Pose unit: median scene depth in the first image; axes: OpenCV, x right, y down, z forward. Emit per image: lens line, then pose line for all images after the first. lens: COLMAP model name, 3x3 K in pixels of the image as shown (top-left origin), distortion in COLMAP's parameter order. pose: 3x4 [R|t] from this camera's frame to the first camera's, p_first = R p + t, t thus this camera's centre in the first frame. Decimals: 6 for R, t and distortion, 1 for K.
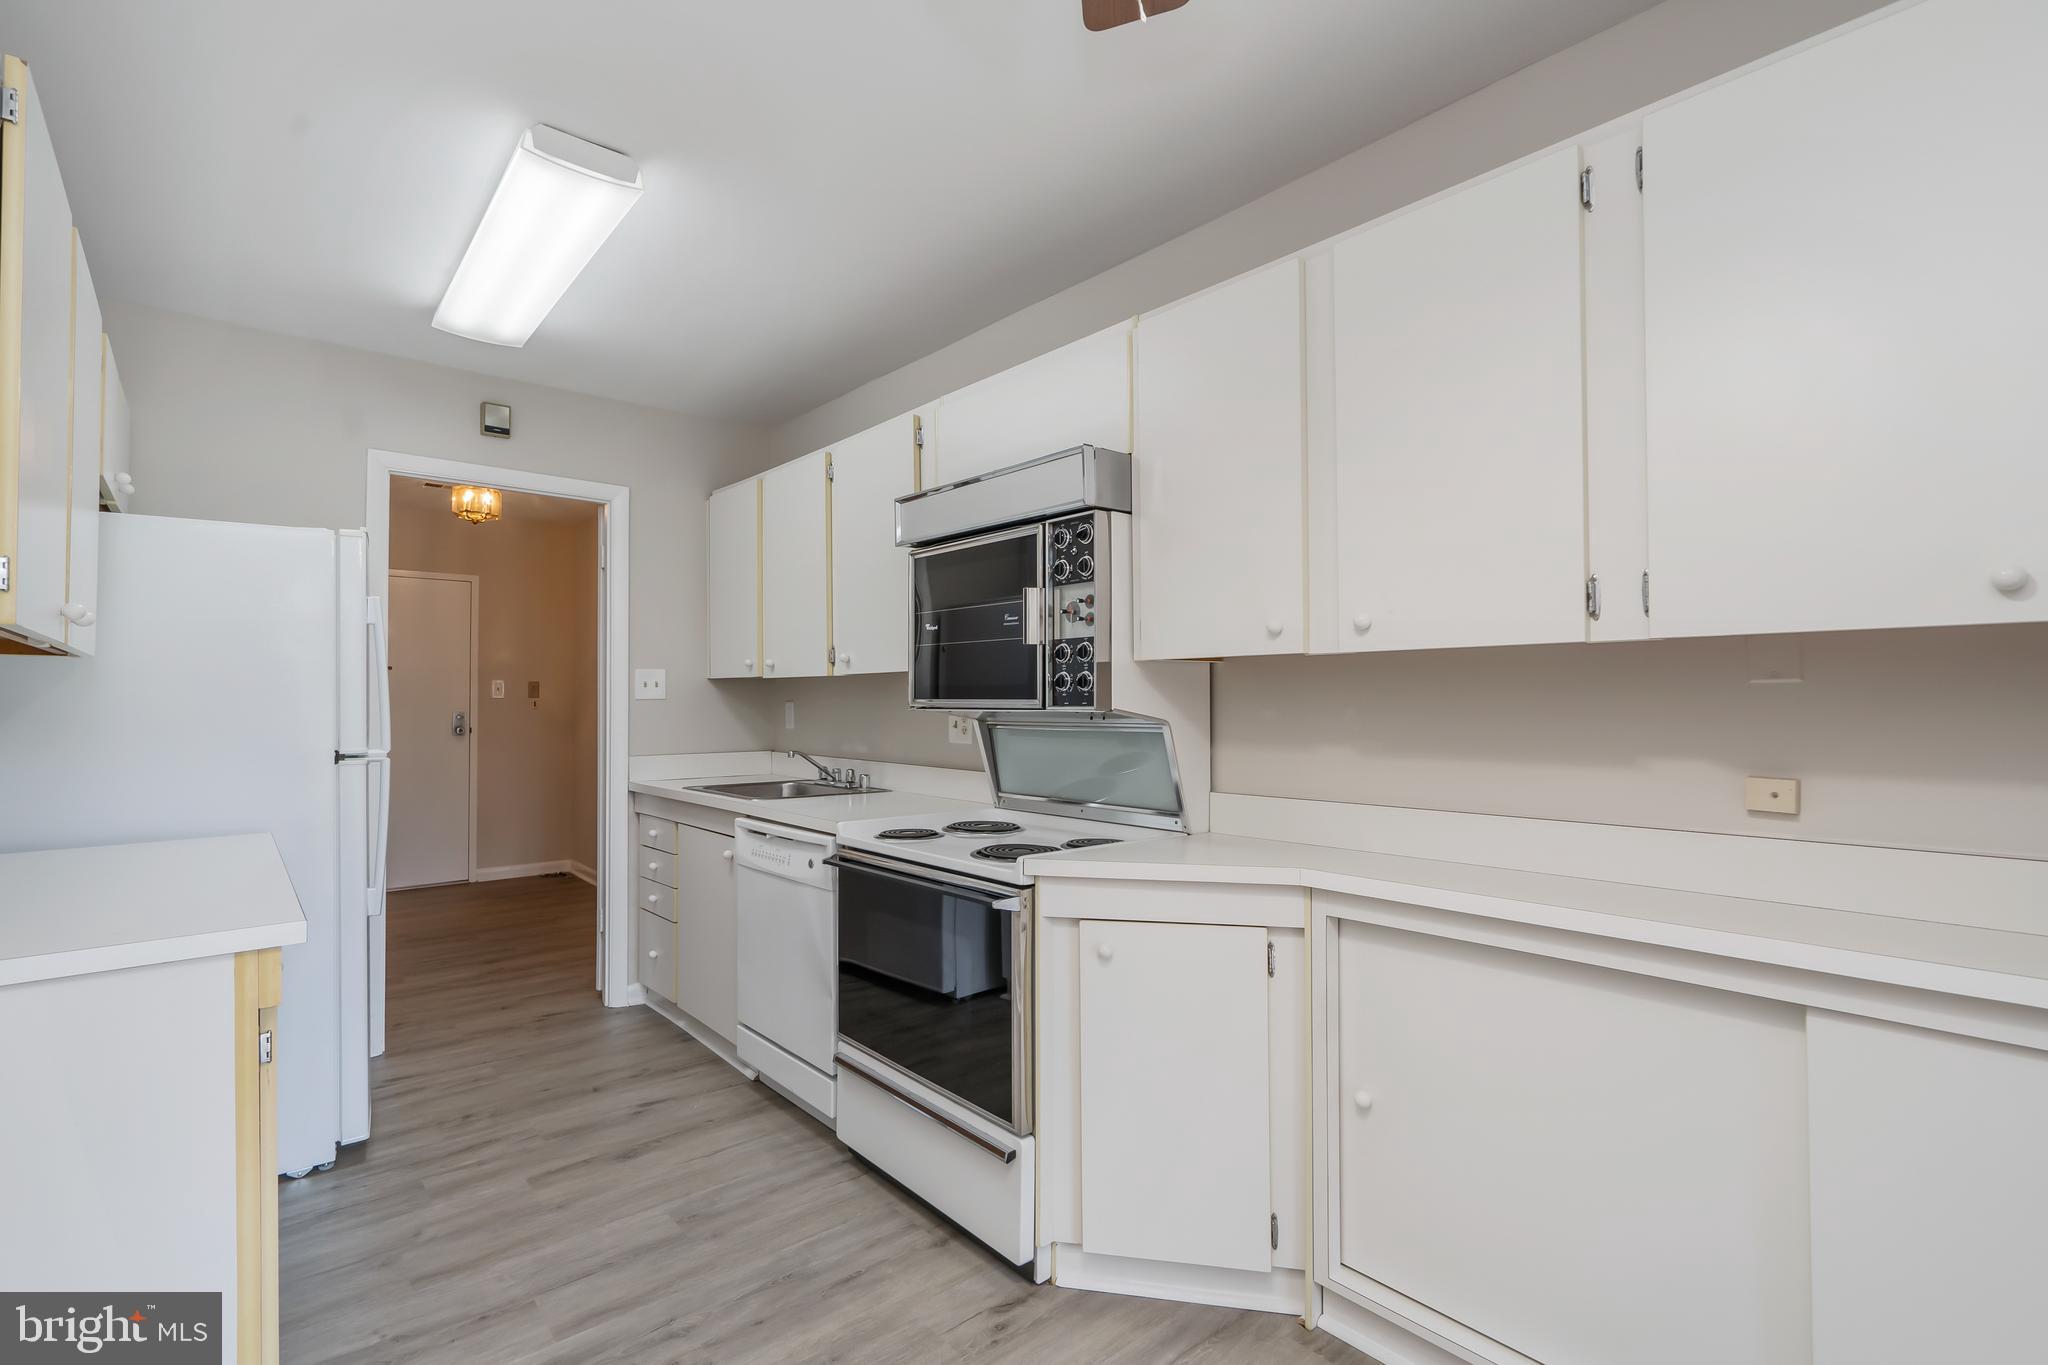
lens RADIAL K [[926.0, 0, 1018.4], [0, 926.0, 691.8], [0, 0, 1]] dist [-0.000702, 0.000817]
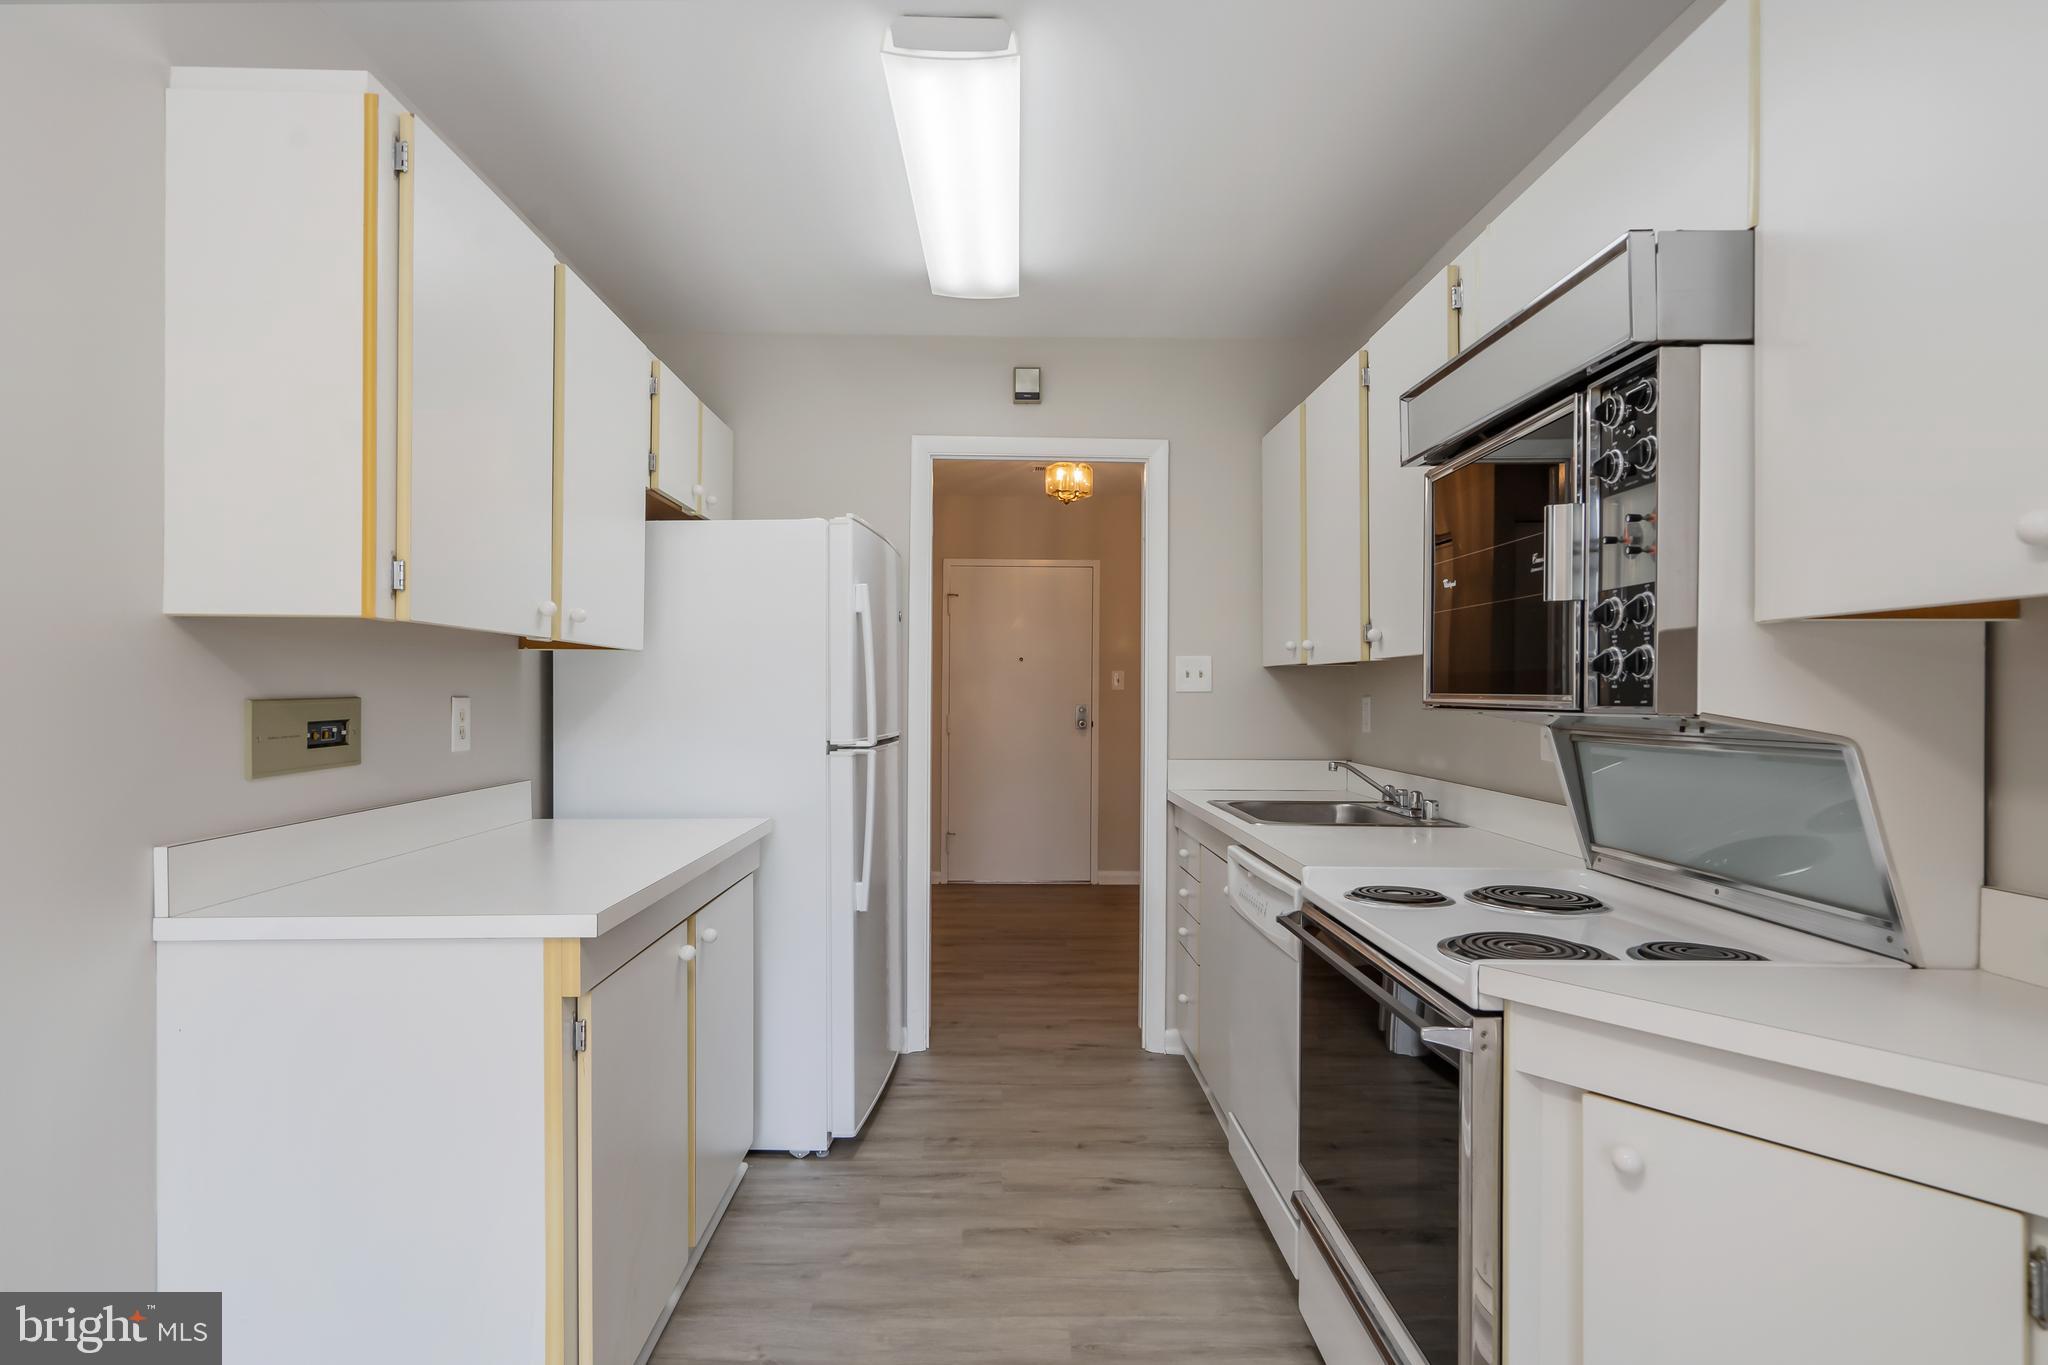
lens RADIAL K [[1099.1, 0, 1025.4], [0, 1099.1, 699.3], [0, 0, 1]] dist [0.005888, 0.001607]
pose [[0.773656, 0.010251, -0.633523, 0.168110], [-0.001926, 0.999903, 0.013828, 0.001697], [0.633603, -0.009478, 0.773600, 0.210633]]
